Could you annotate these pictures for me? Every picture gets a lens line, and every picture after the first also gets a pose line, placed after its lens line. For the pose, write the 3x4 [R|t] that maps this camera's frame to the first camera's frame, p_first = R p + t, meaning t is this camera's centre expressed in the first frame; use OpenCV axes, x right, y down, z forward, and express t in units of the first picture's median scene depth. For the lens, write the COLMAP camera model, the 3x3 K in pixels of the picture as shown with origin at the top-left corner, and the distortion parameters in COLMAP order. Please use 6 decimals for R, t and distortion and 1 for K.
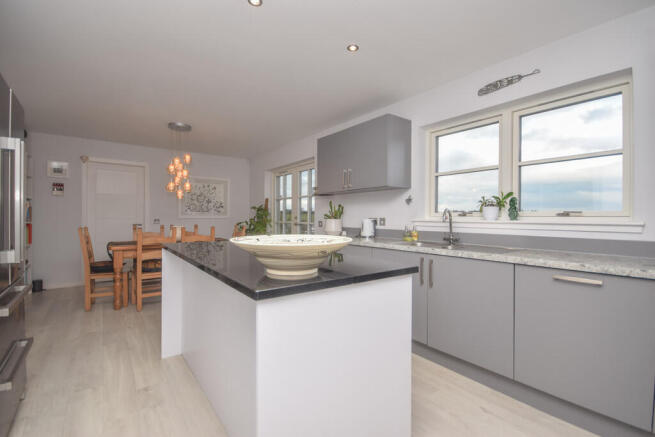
lens RADIAL K [[298.6, 0, 328.0], [0, 298.6, 214.6], [0, 0, 1]] dist [-0.001363, -0.000725]
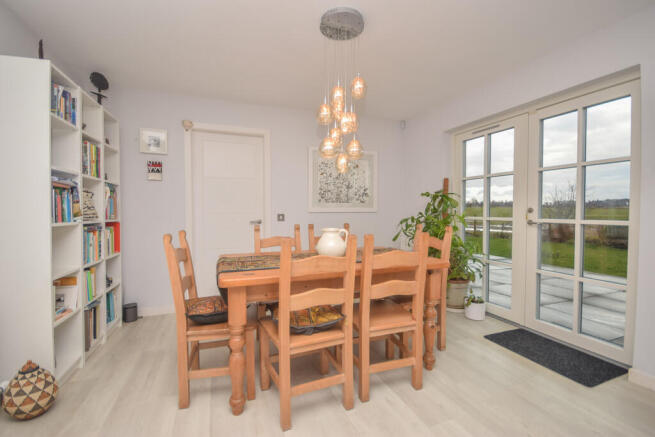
lens RADIAL K [[288.0, 0, 326.5], [0, 288.0, 215.6], [0, 0, 1]] dist [0.002238, -0.000920]
pose [[0.961073, 0.000941, -0.276291, -0.374116], [0.007775, 0.999506, 0.030451, 0.001400], [0.276184, -0.031414, 0.960591, 0.513735]]
